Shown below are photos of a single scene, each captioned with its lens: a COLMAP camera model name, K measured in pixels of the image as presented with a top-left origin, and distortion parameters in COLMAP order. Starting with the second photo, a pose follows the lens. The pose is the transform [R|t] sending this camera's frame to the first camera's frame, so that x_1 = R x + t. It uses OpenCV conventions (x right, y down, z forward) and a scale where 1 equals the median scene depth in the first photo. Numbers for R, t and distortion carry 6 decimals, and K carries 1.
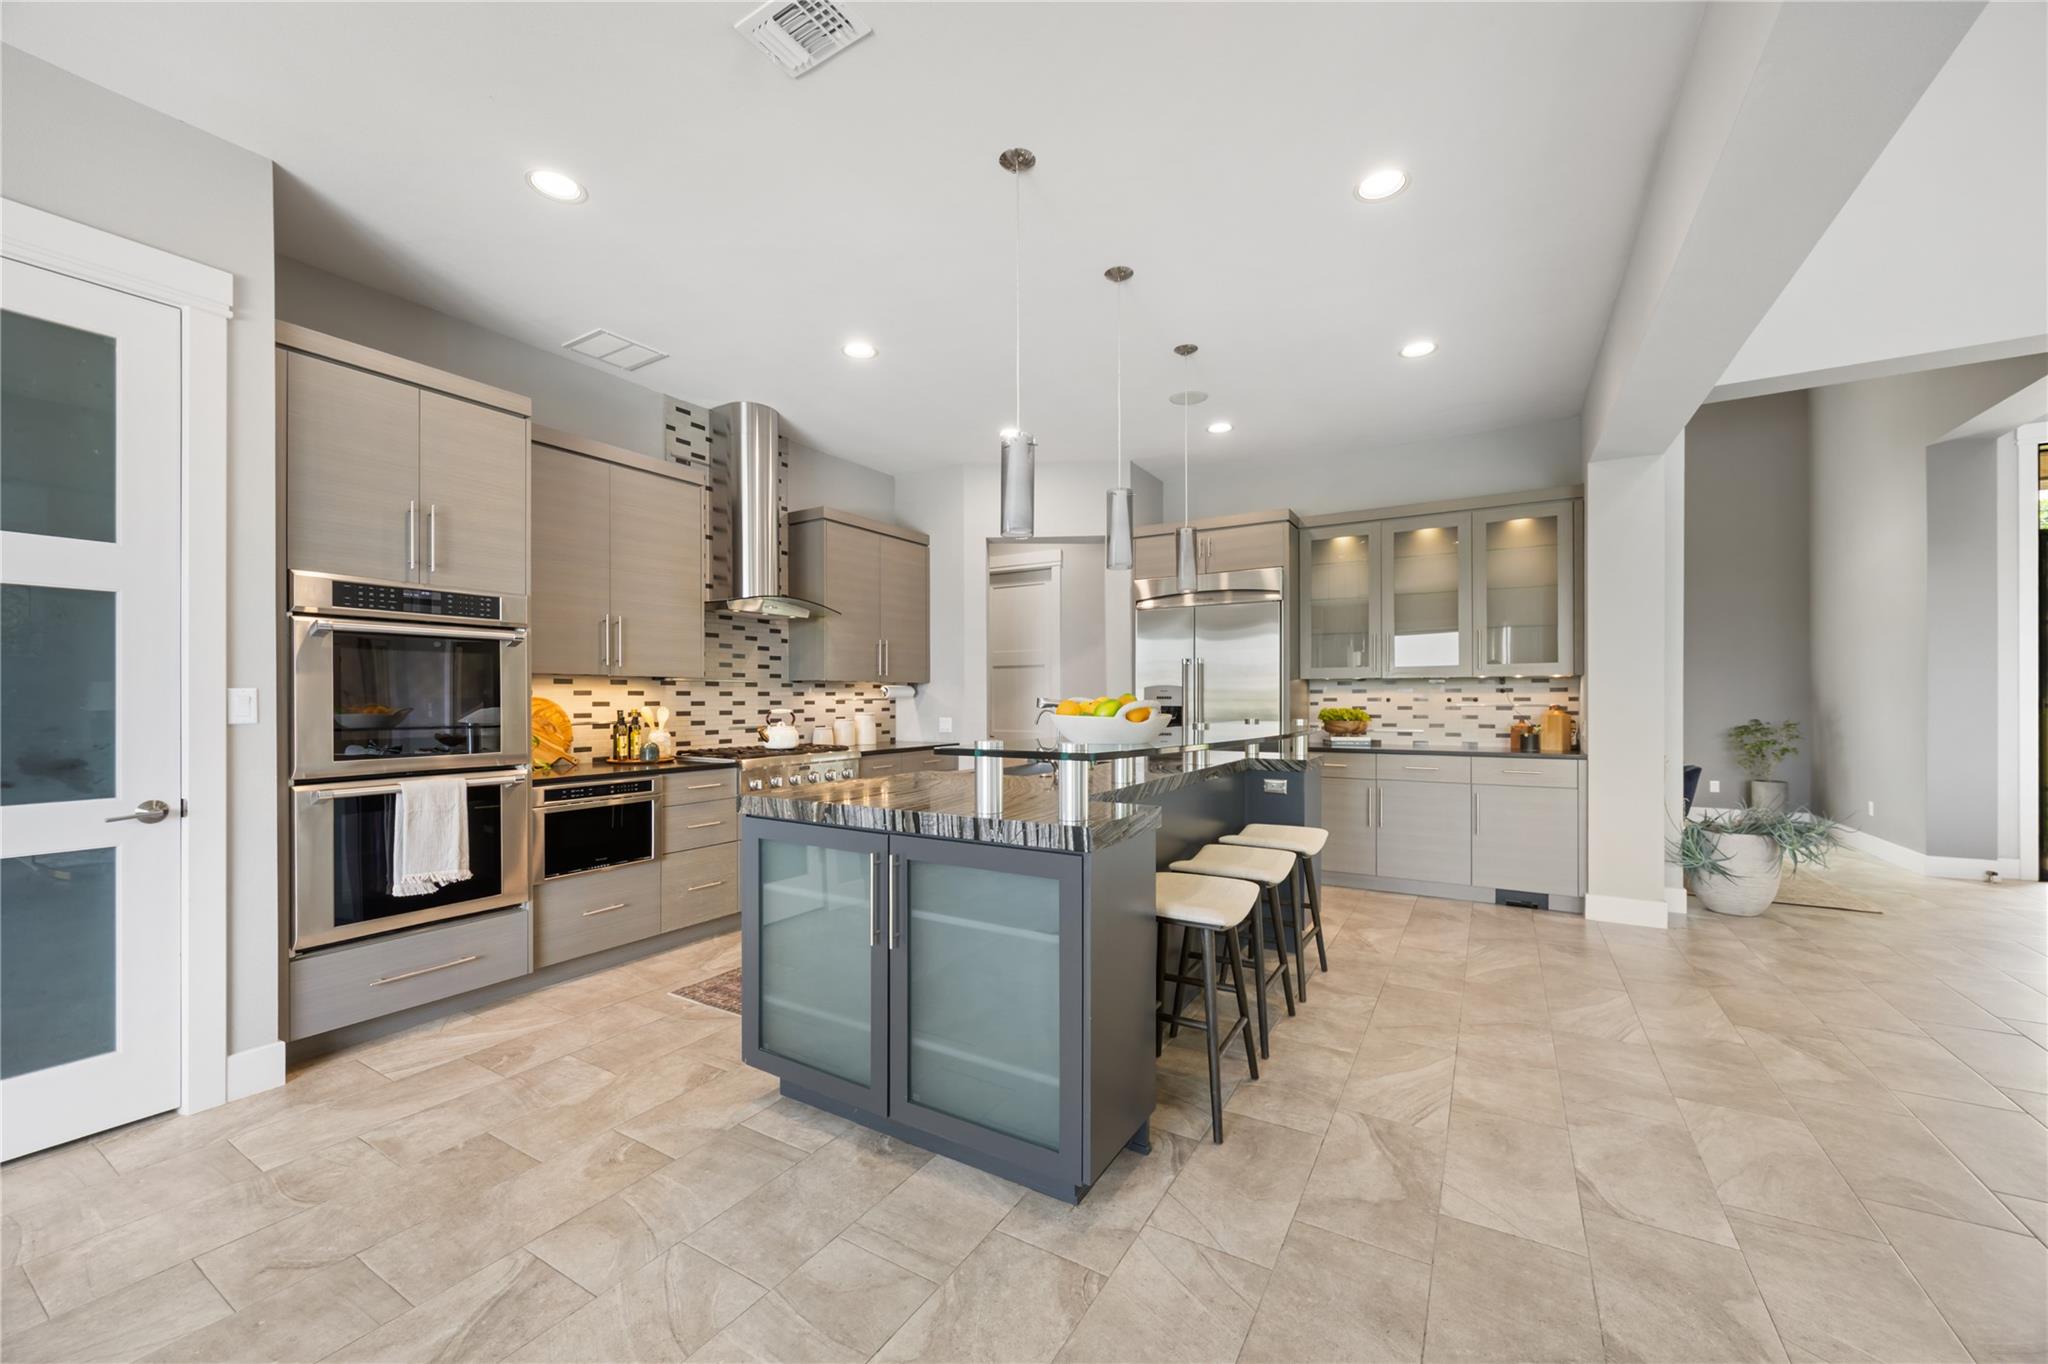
lens RADIAL K [[790.9, 0, 1031.3], [0, 790.9, 689.4], [0, 0, 1]] dist [0.001253, 0.000078]
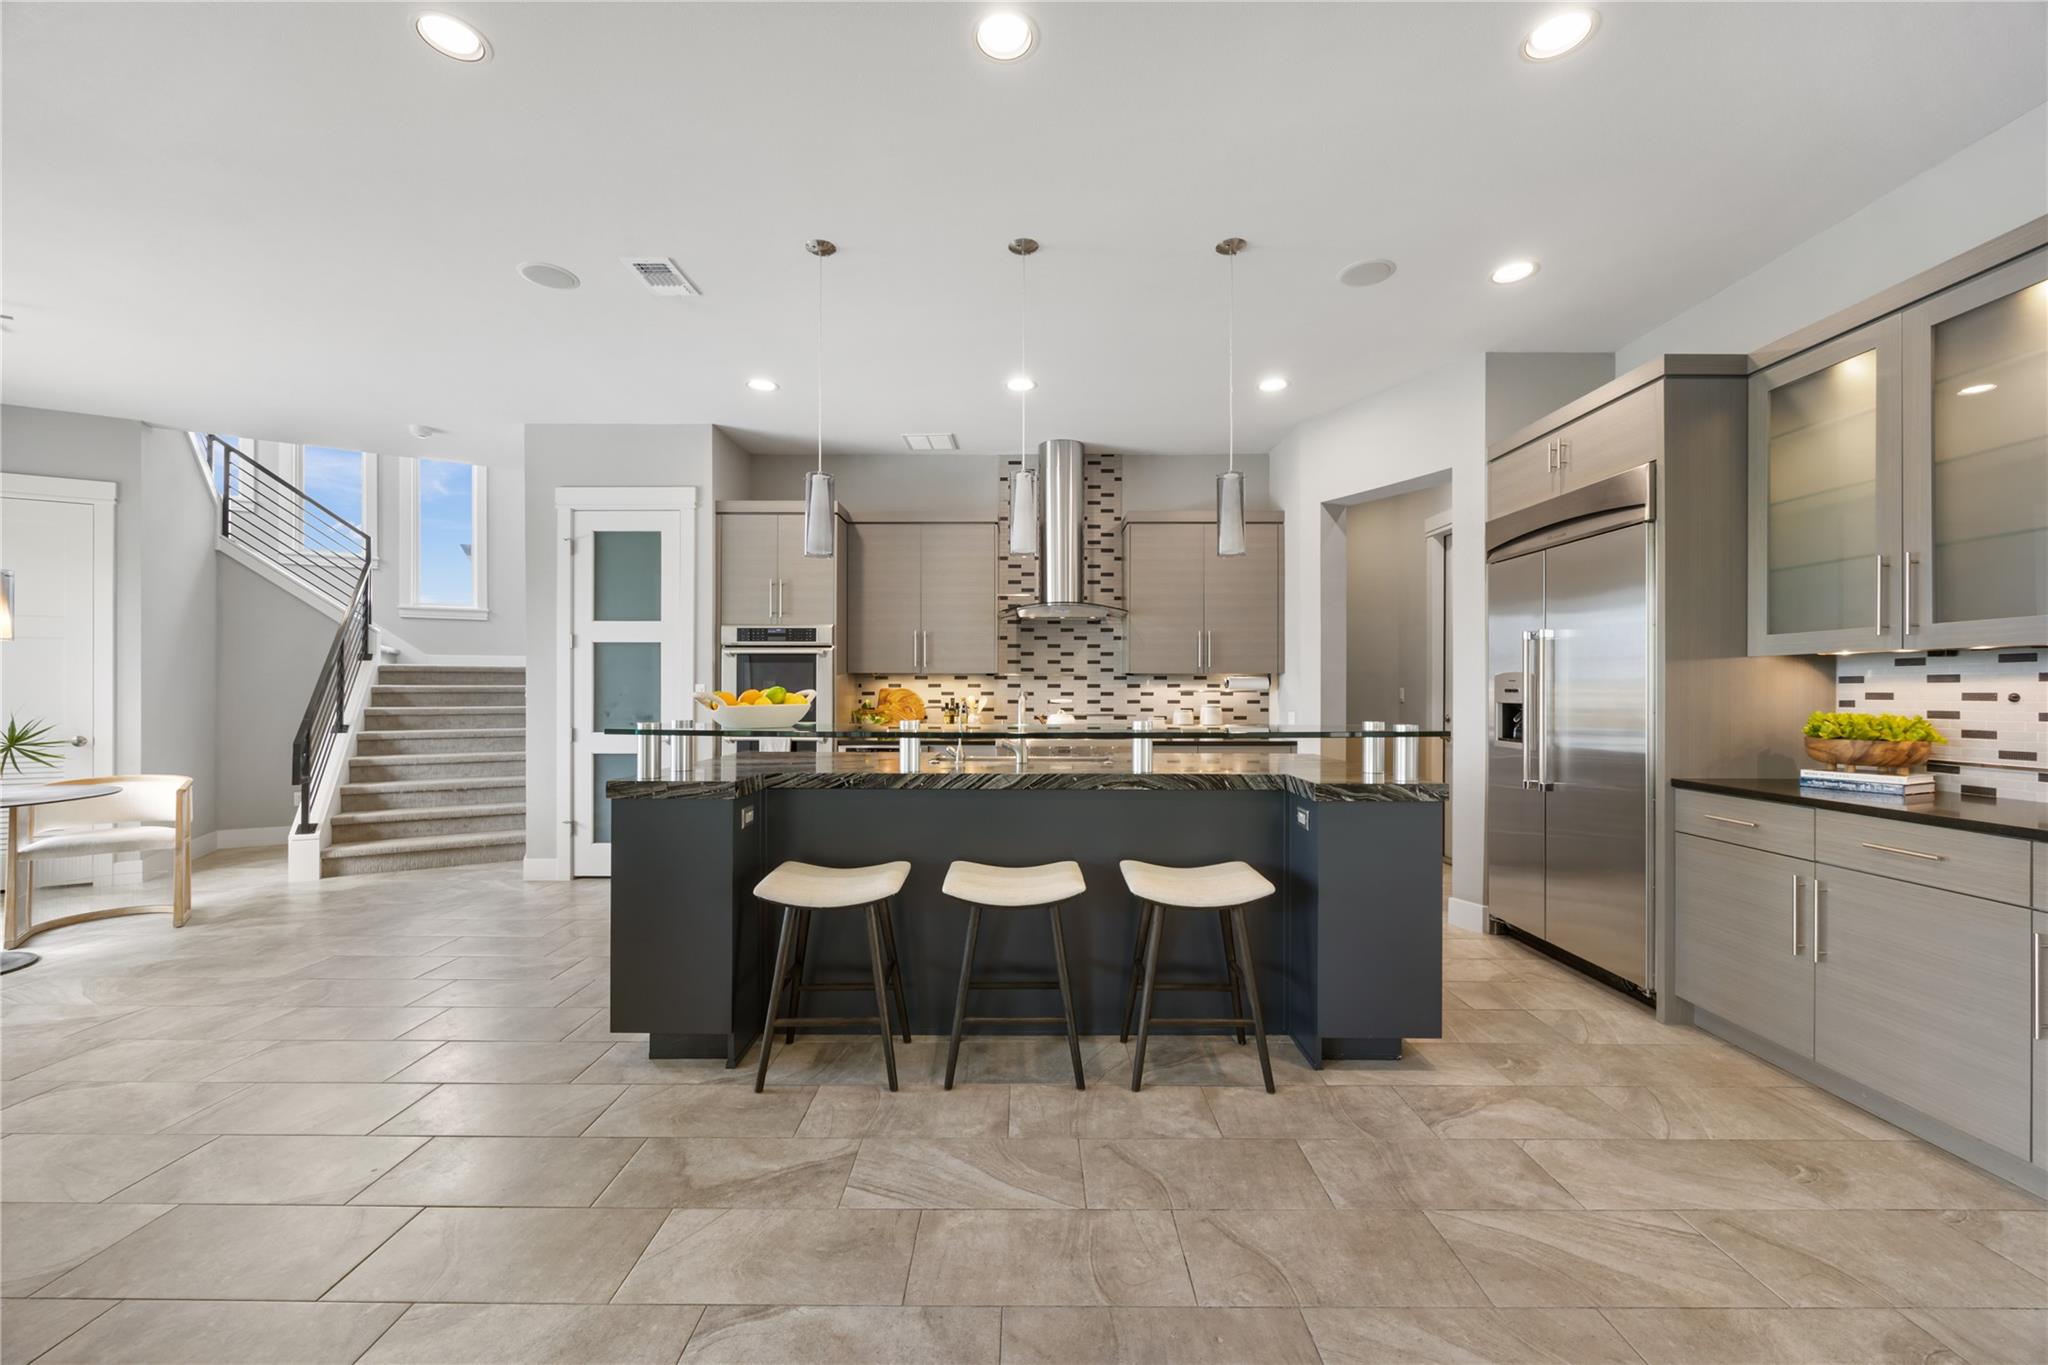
lens RADIAL K [[789.6, 0, 1019.9], [0, 789.6, 696.7], [0, 0, 1]] dist [-0.002298, -0.000096]
pose [[0.499800, 0.010708, -0.866075, 0.847109], [0.007785, 0.999828, 0.016854, 0.001691], [0.866106, -0.015166, 0.499630, 0.475974]]
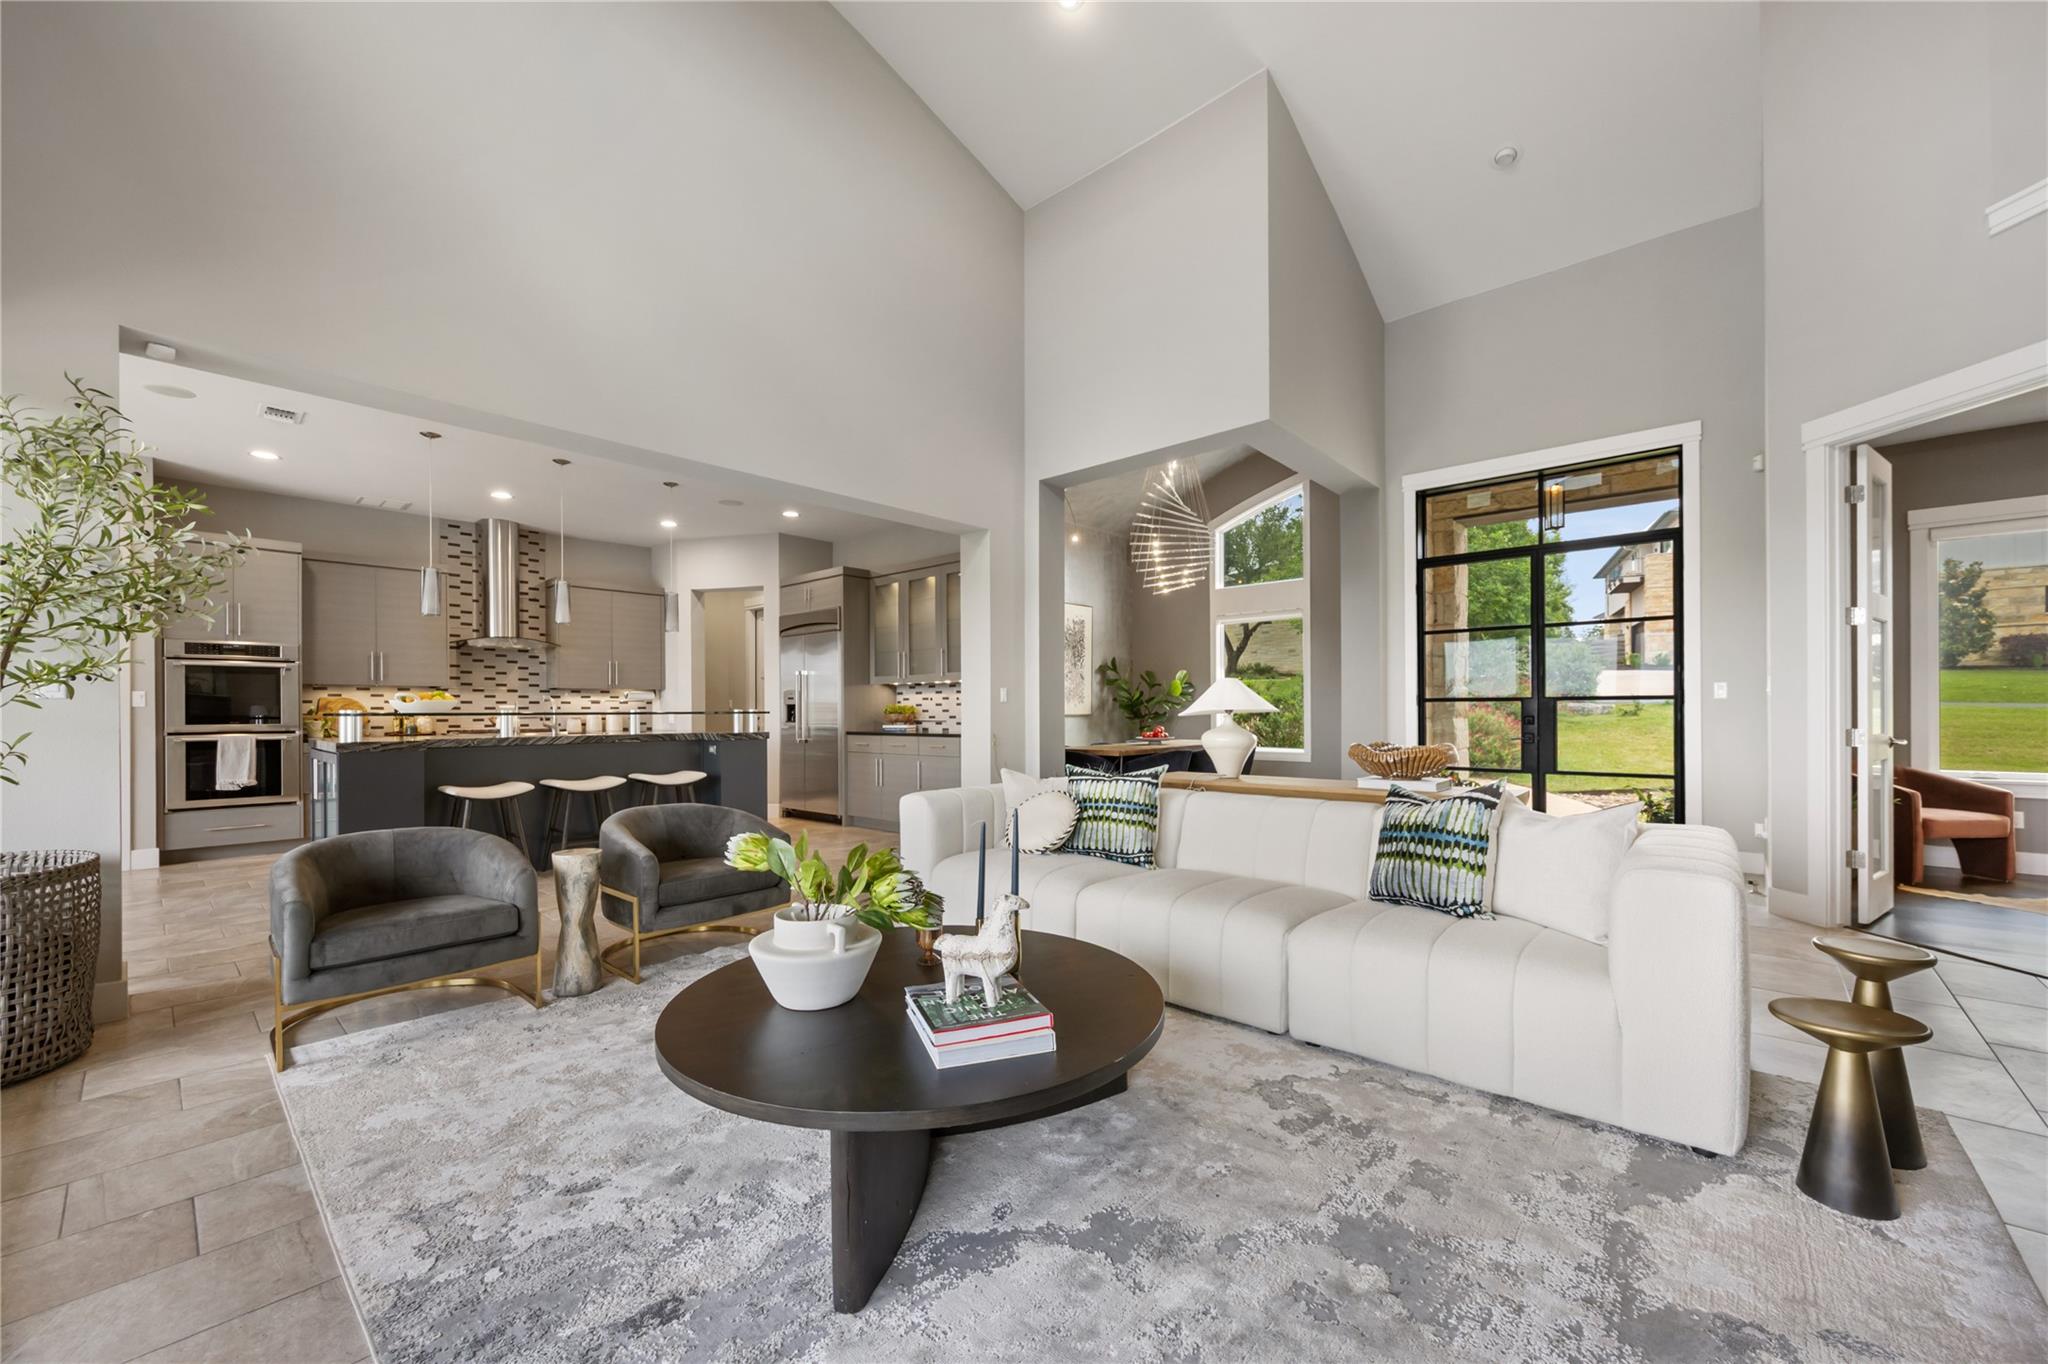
lens RADIAL K [[799.4, 0, 1028.9], [0, 799.4, 702.7], [0, 0, 1]] dist [-0.002175, -0.000055]
pose [[0.979873, -0.003921, -0.199585, 1.378190], [0.004774, 0.999981, 0.003791, 0.023170], [0.199567, -0.004667, 0.979873, -0.518007]]
